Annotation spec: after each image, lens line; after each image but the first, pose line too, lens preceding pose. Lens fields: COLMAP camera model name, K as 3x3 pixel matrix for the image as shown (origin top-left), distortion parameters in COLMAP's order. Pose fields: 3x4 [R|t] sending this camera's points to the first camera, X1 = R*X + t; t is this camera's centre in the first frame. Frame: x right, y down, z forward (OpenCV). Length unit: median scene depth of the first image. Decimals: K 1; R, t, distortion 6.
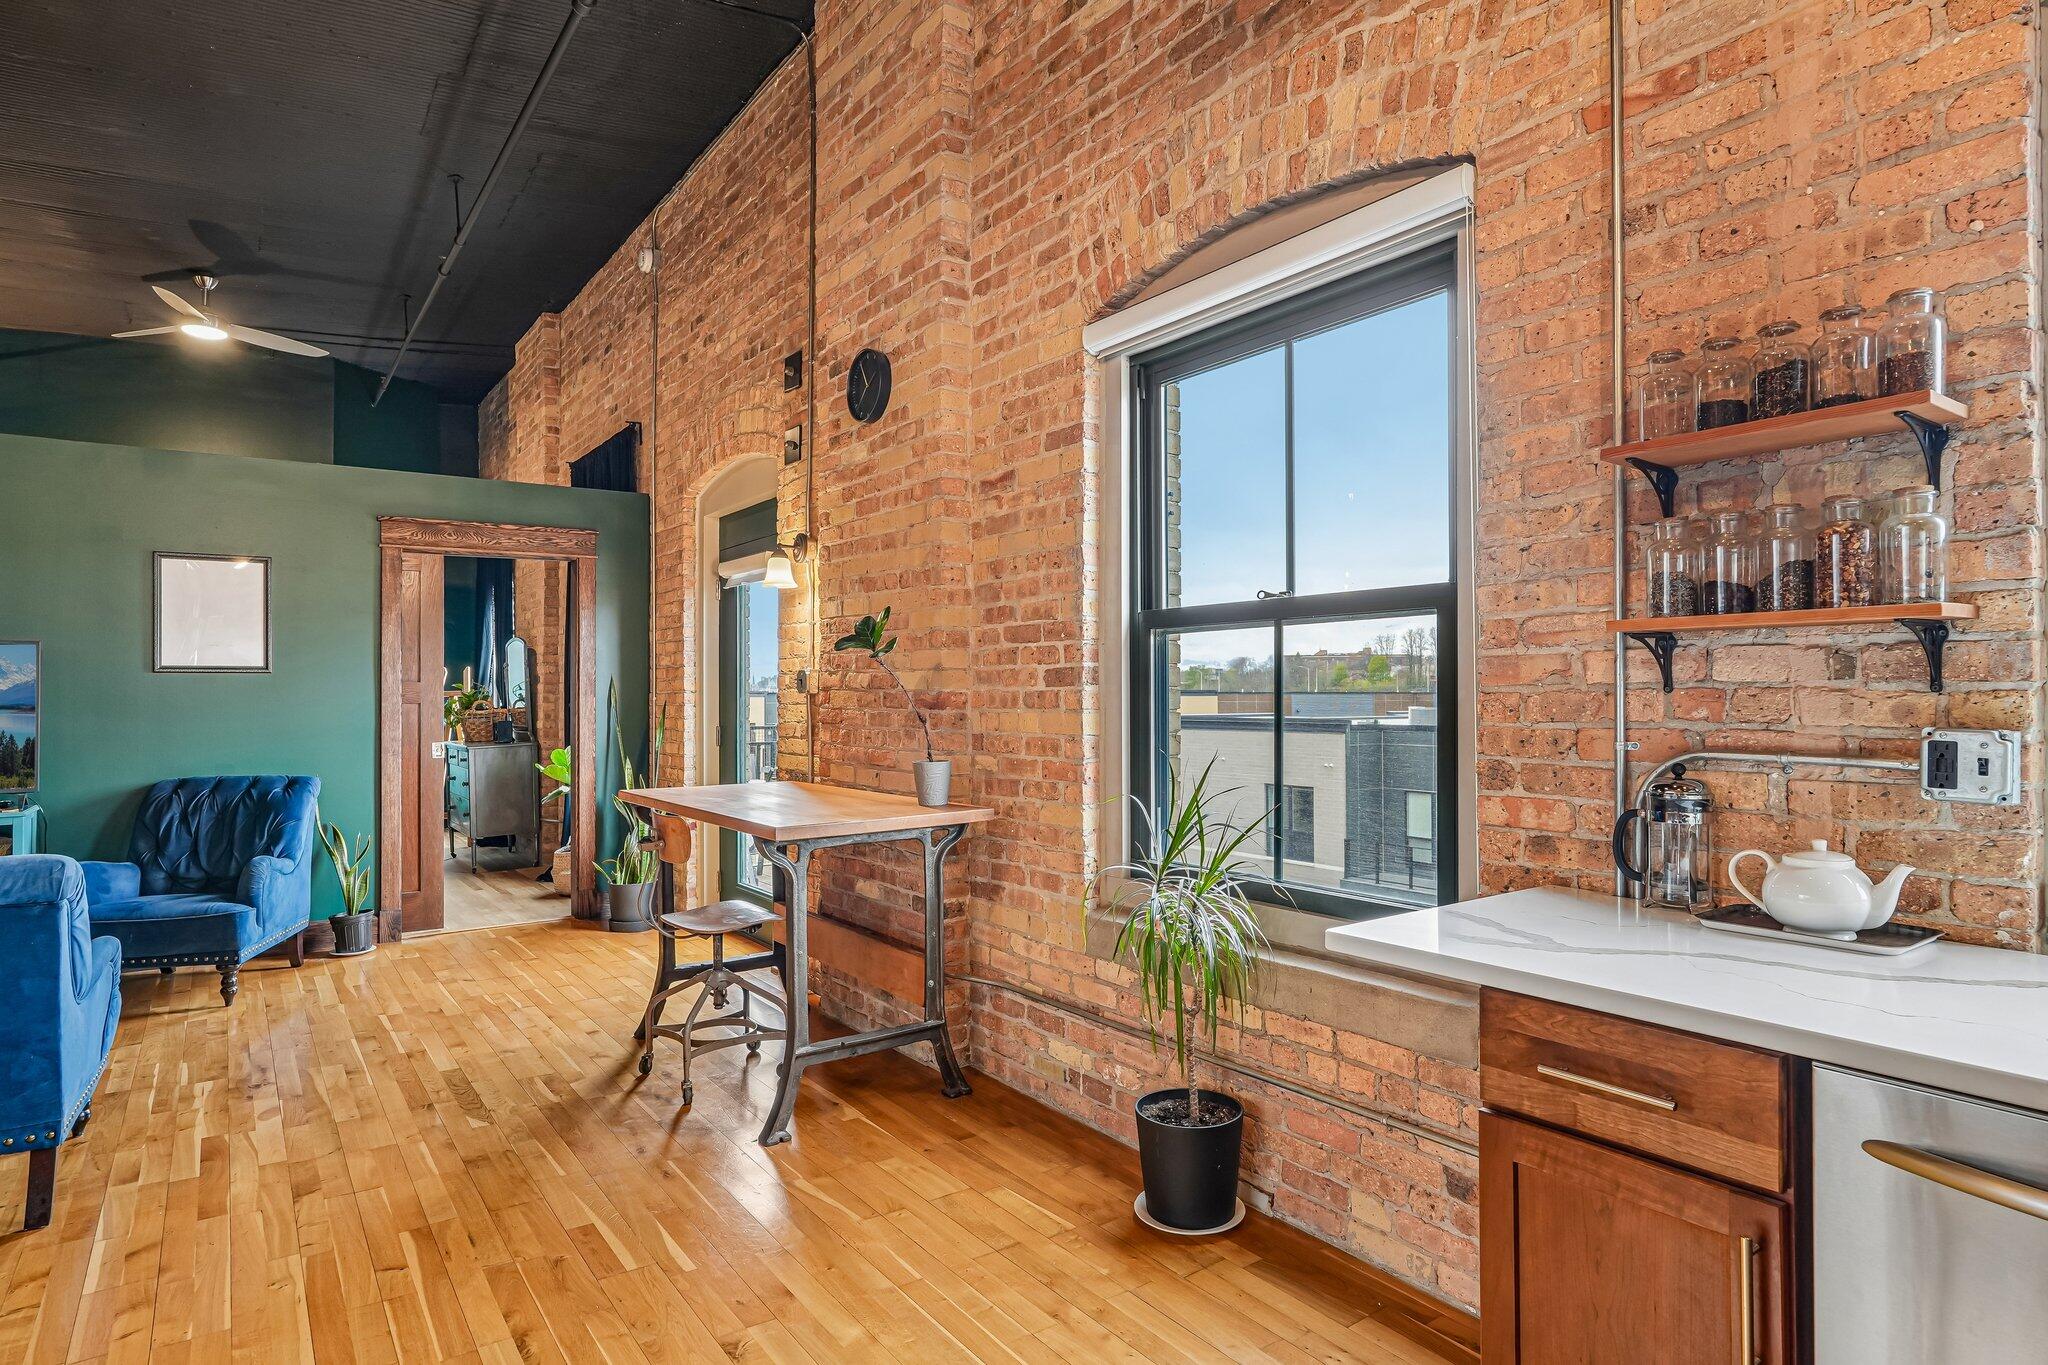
lens RADIAL K [[1204.6, 0, 983.0], [0, 1204.6, 677.6], [0, 0, 1]] dist [-0.004526, 0.001748]
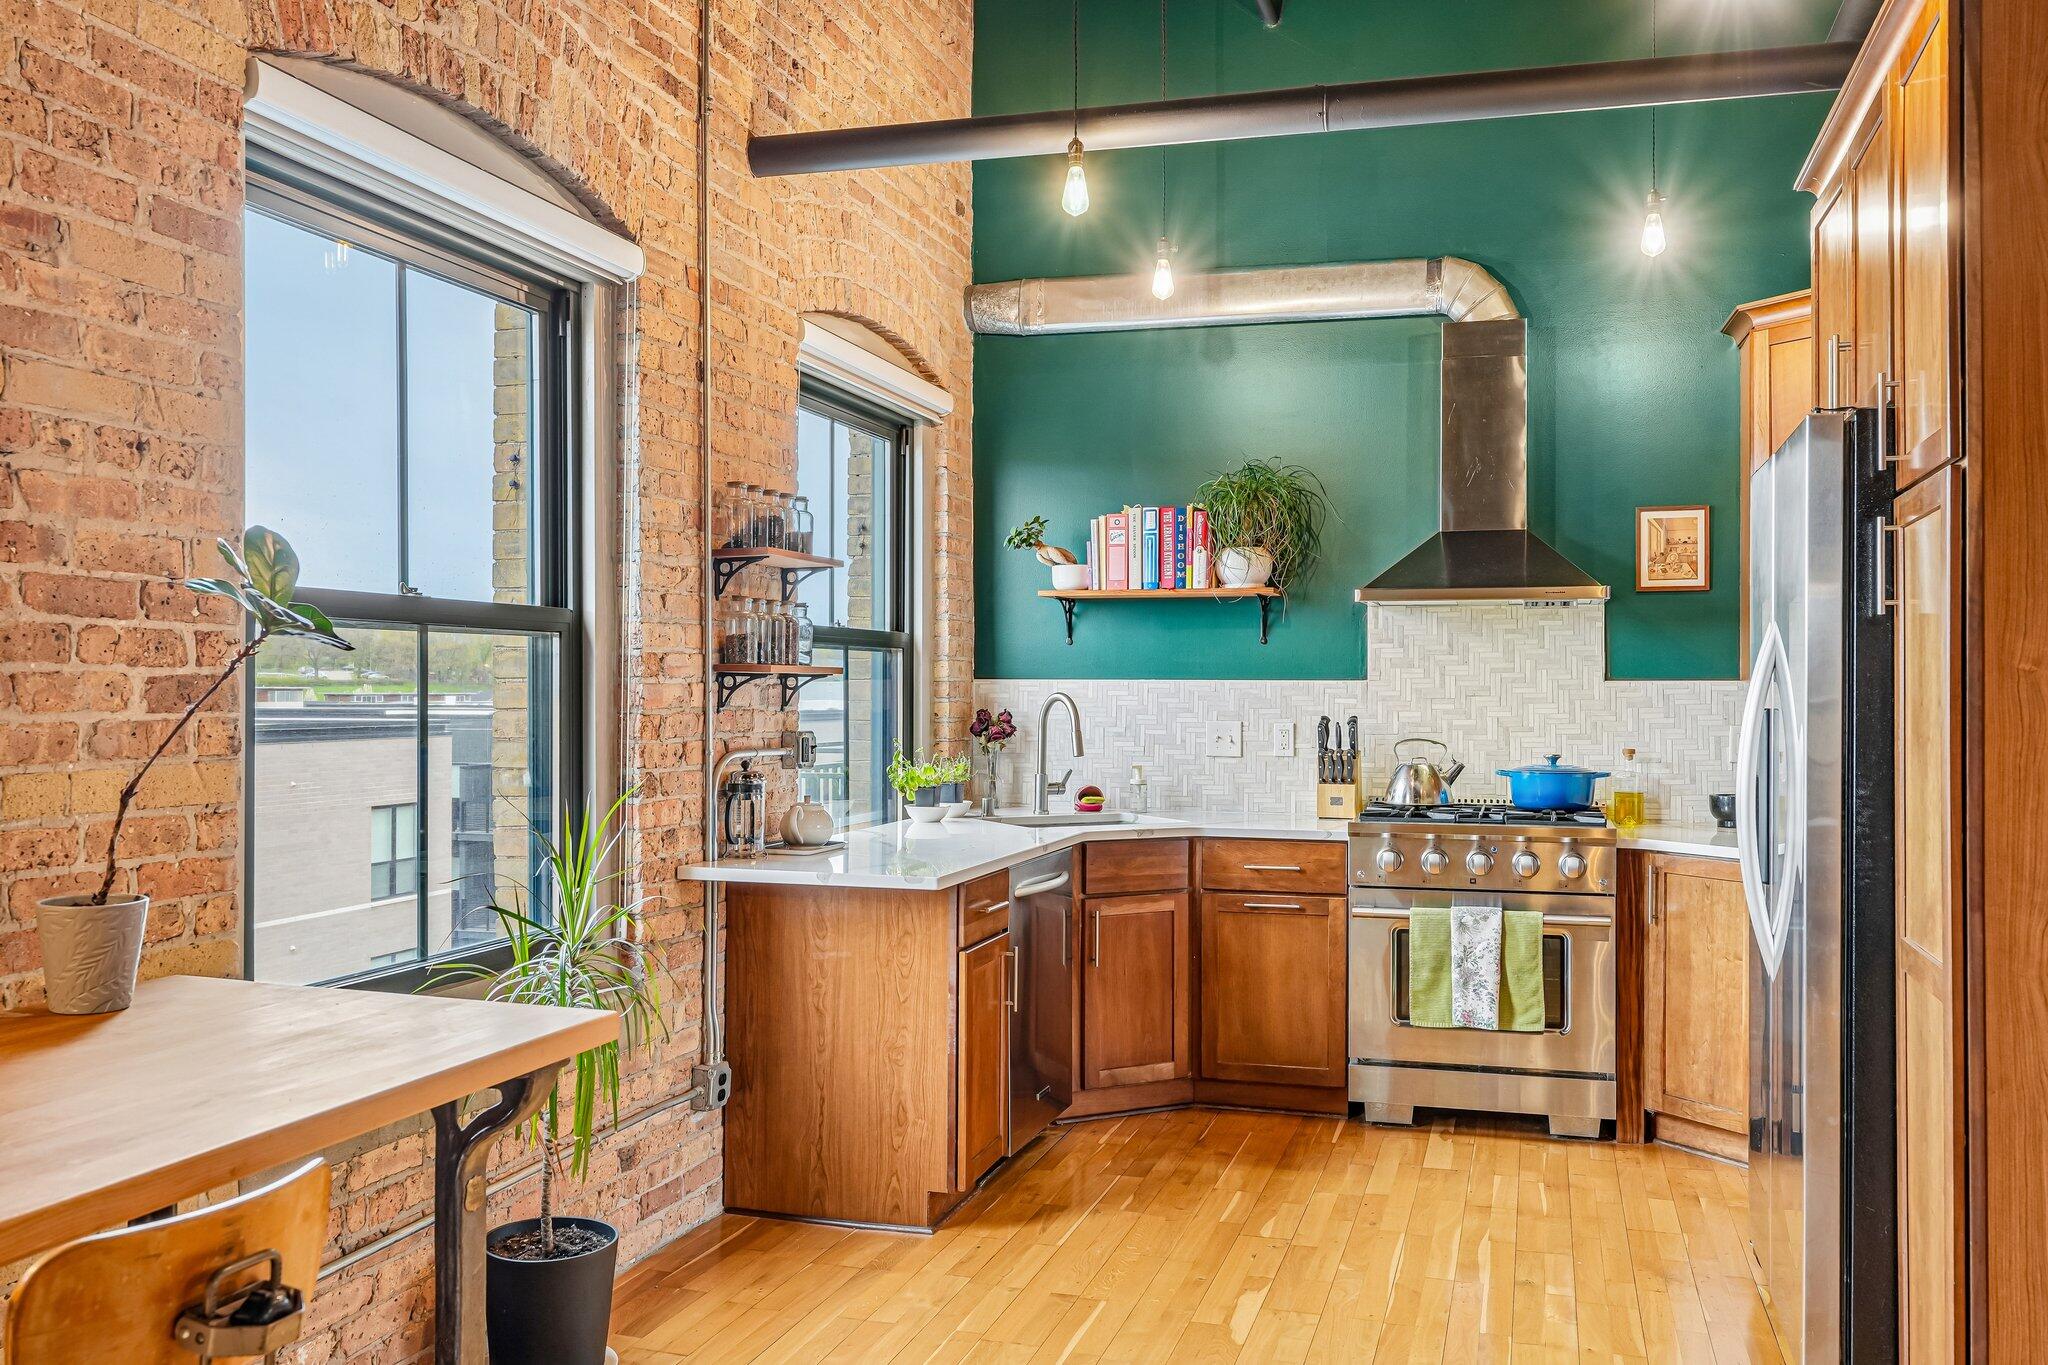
lens RADIAL K [[1736.3, 0, 1032.9], [0, 1736.3, 684.7], [0, 0, 1]] dist [0.002373, 0.002949]
pose [[-0.657573, 0.005776, 0.753369, -0.469395], [-0.008751, 0.999845, -0.015304, 0.002560], [-0.753340, -0.016656, -0.657420, 0.786692]]
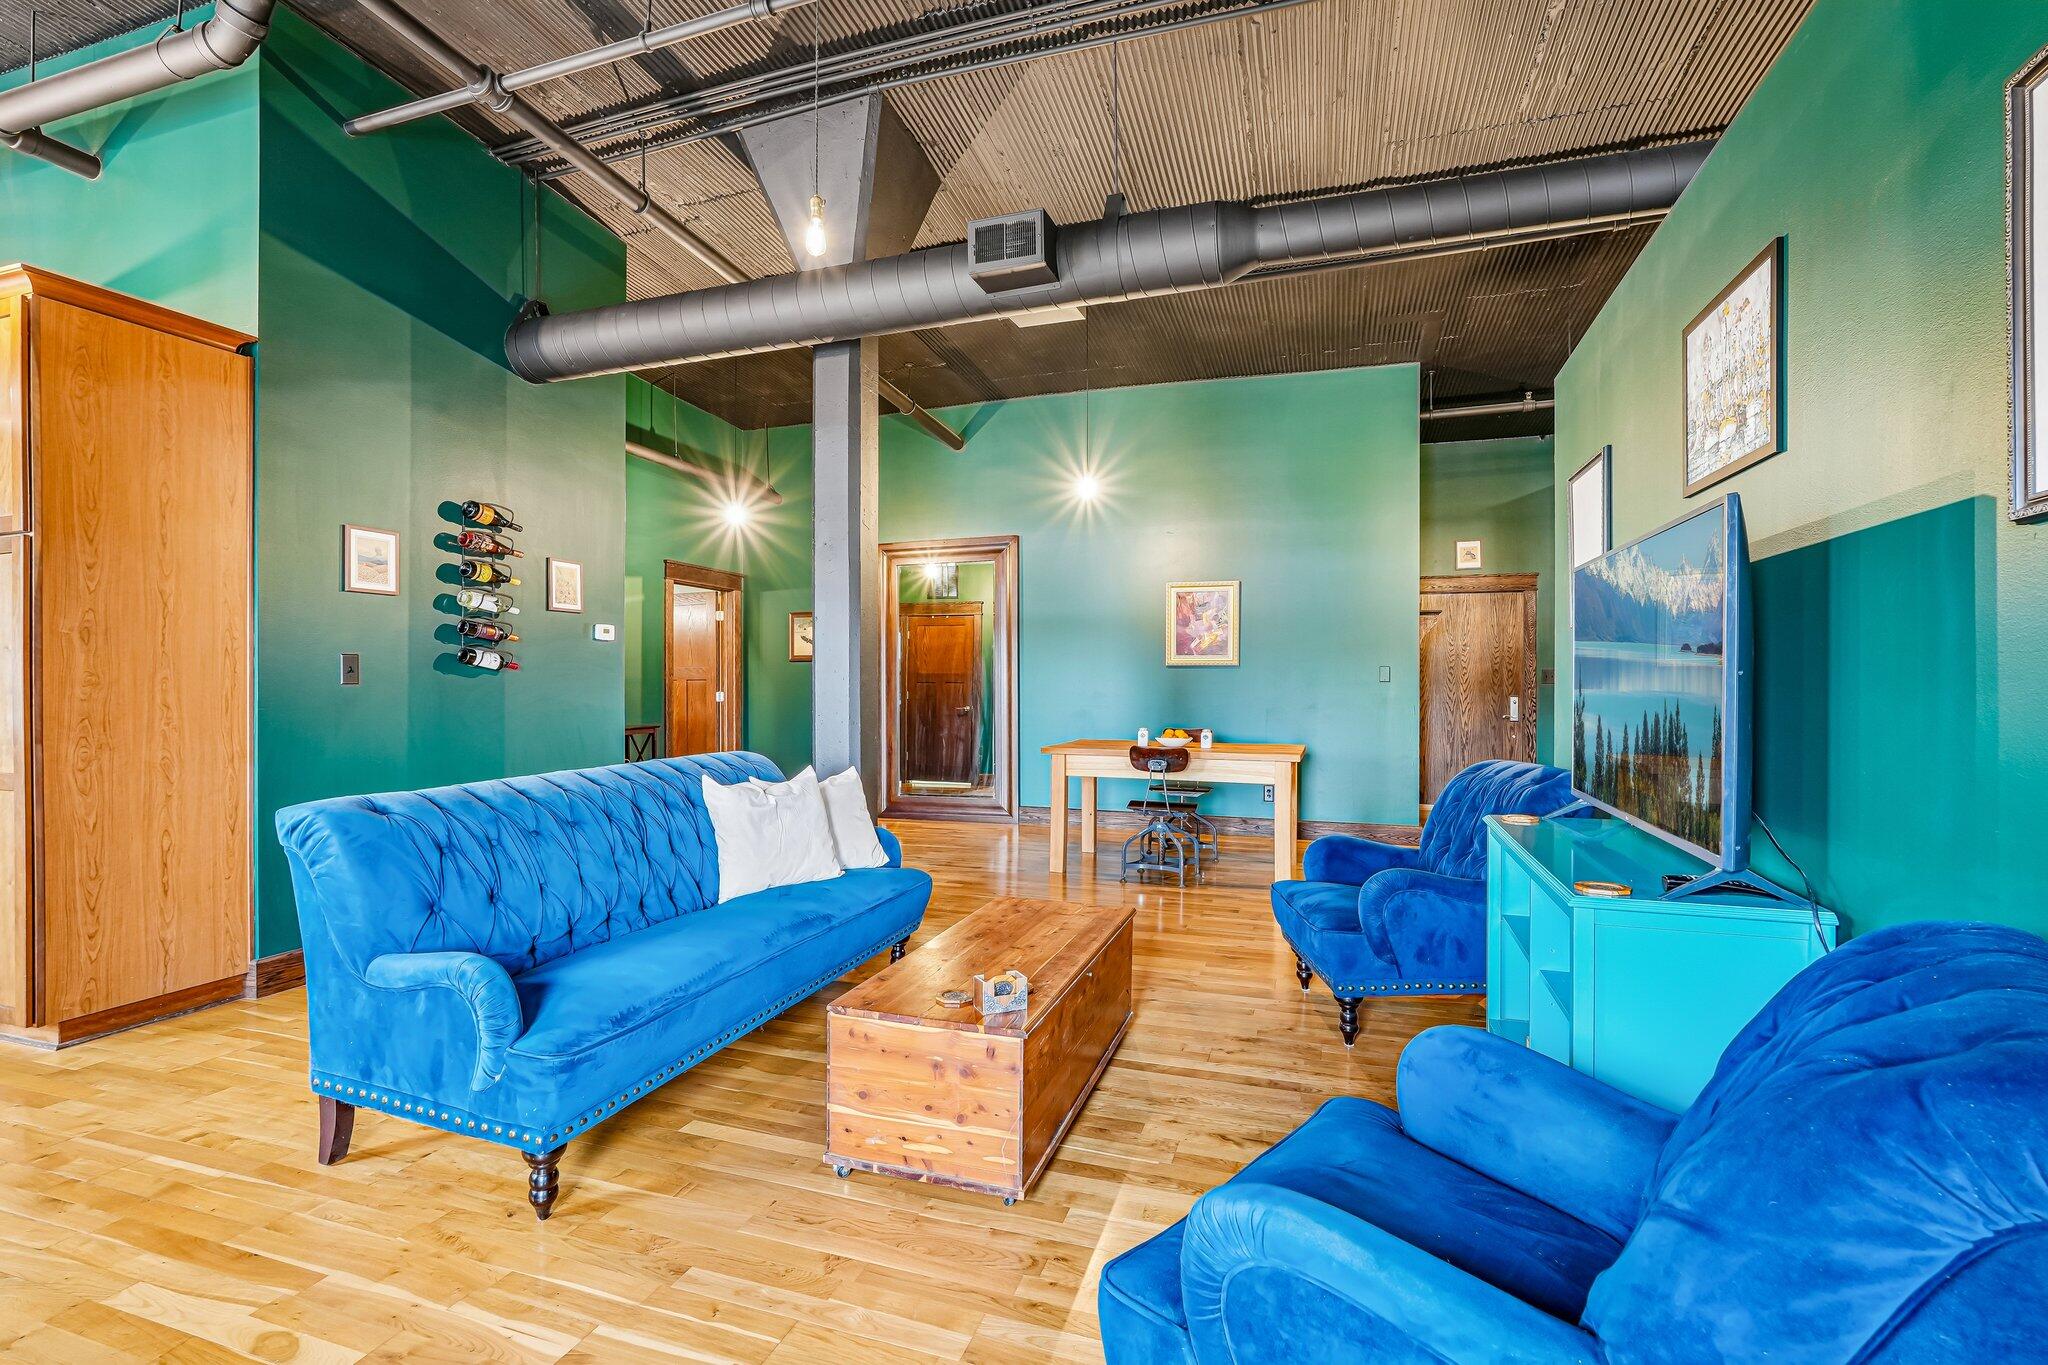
lens RADIAL K [[905.3, 0, 1001.1], [0, 905.3, 689.3], [0, 0, 1]] dist [-0.012173, 0.006786]
pose [[-0.782158, 0.007988, -0.623028, -0.394945], [0.012578, 0.999916, -0.002970, 0.031315], [0.622953, -0.010159, -0.782194, 1.044363]]
